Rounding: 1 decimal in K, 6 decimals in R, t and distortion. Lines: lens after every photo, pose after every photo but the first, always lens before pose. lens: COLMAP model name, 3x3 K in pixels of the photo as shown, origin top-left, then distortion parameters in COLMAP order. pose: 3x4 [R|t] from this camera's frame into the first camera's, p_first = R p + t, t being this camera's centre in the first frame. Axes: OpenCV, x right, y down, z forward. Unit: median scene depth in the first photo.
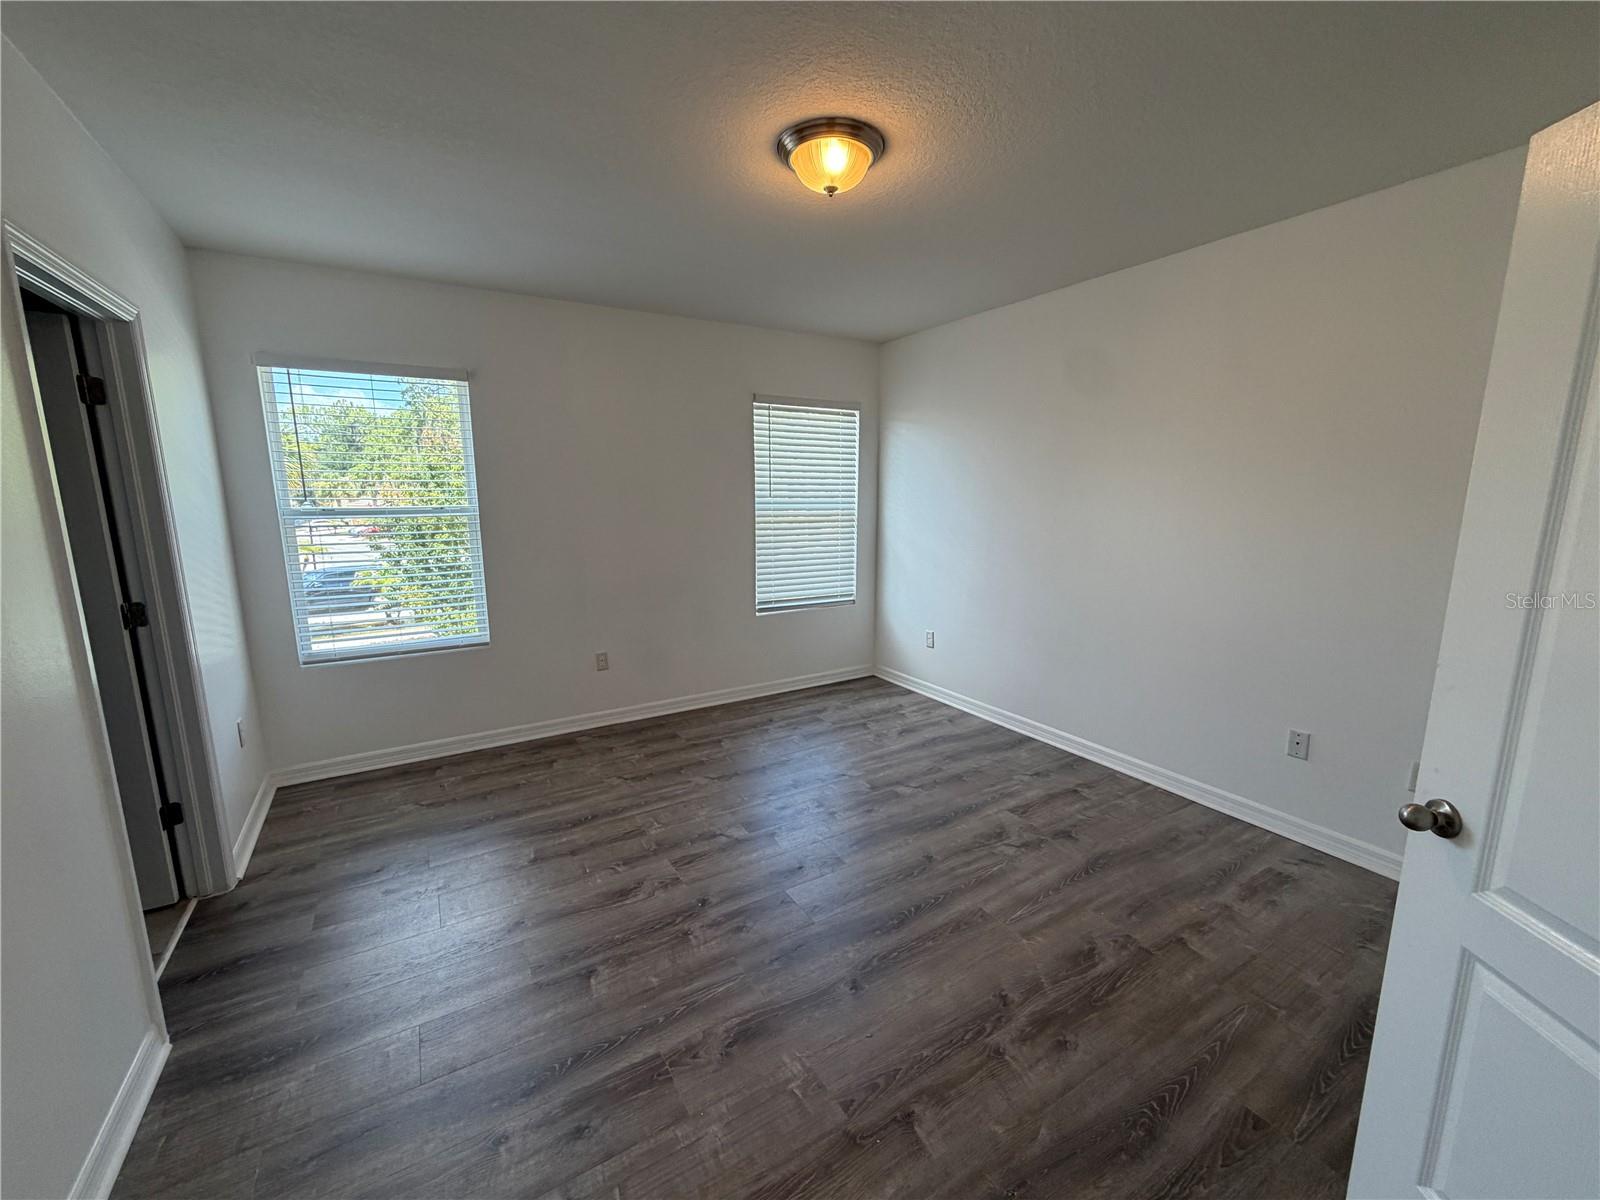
lens RADIAL K [[638.7, 0, 800.0], [0, 638.7, 600.0], [0, 0, 1]] dist [0.000433, 0.000407]
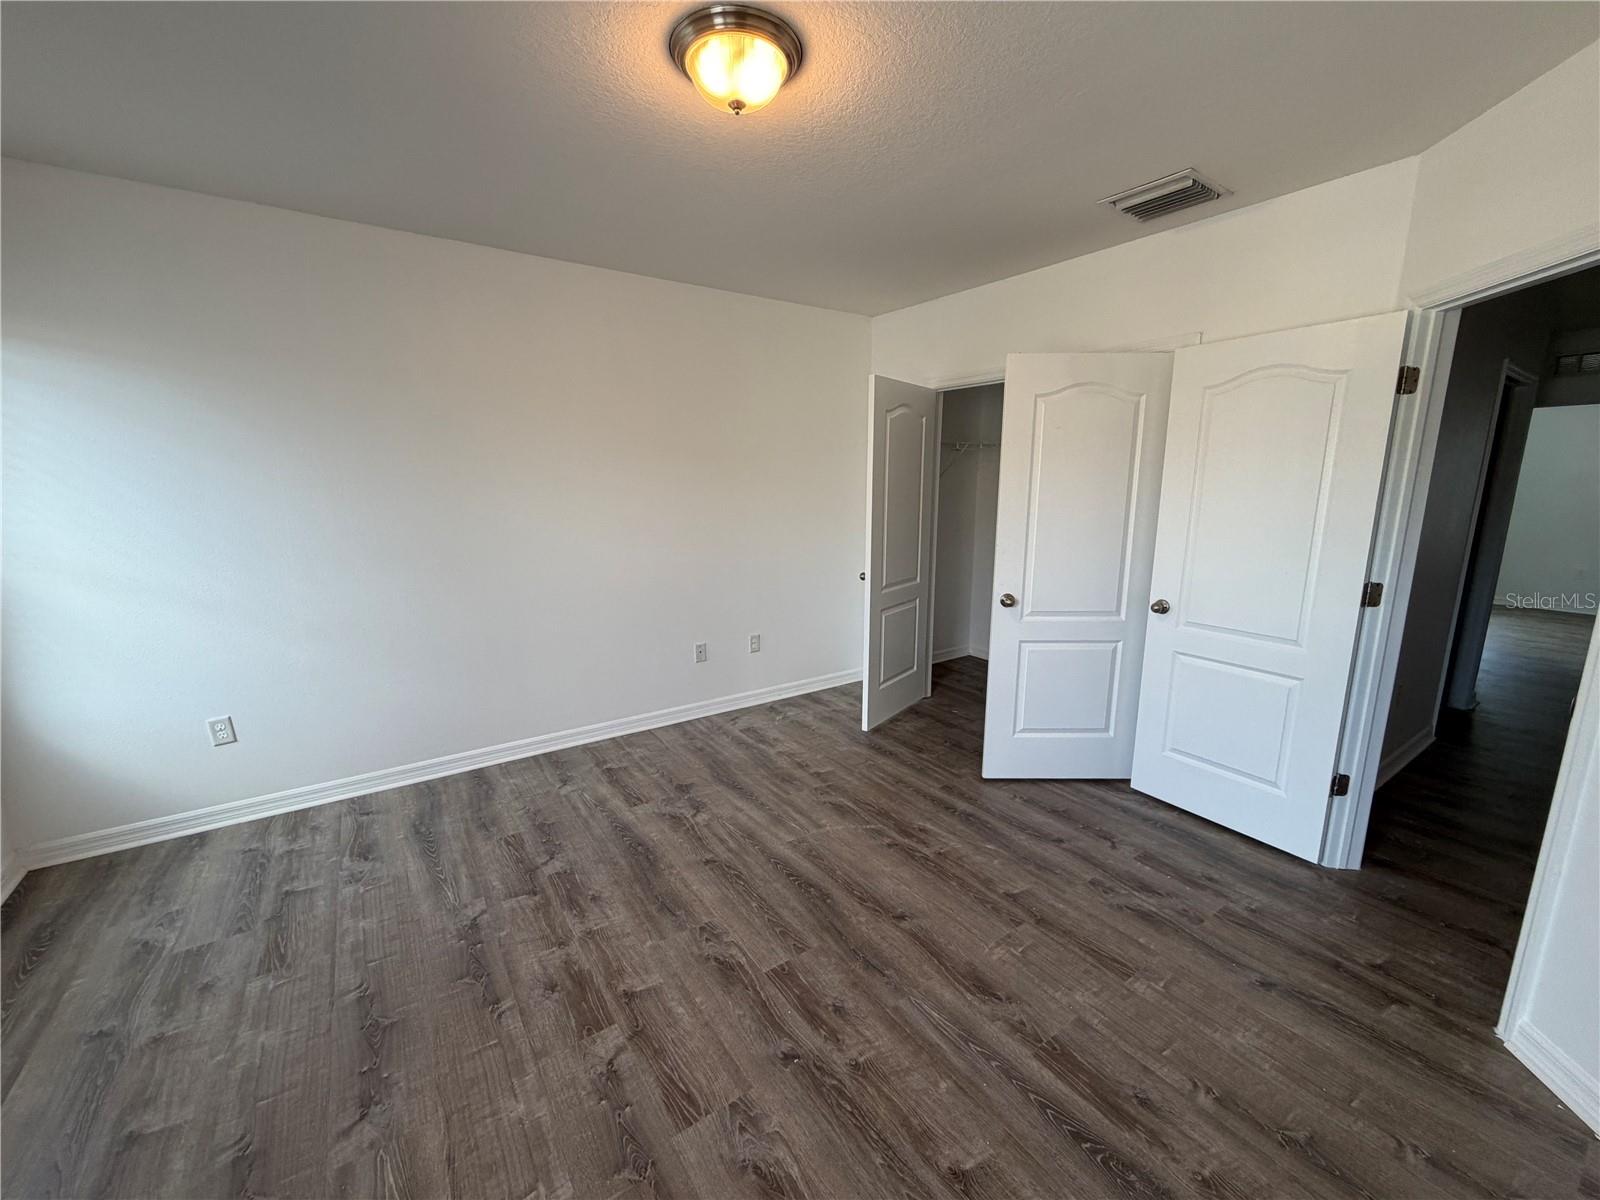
lens RADIAL K [[638.7, 0, 800.0], [0, 638.7, 600.0], [0, 0, 1]] dist [0.000433, 0.000407]
pose [[-0.053847, -0.184180, 0.981417, -0.664798], [0.170670, 0.966683, 0.190779, -0.134000], [-0.983856, 0.177772, -0.020619, 0.805333]]
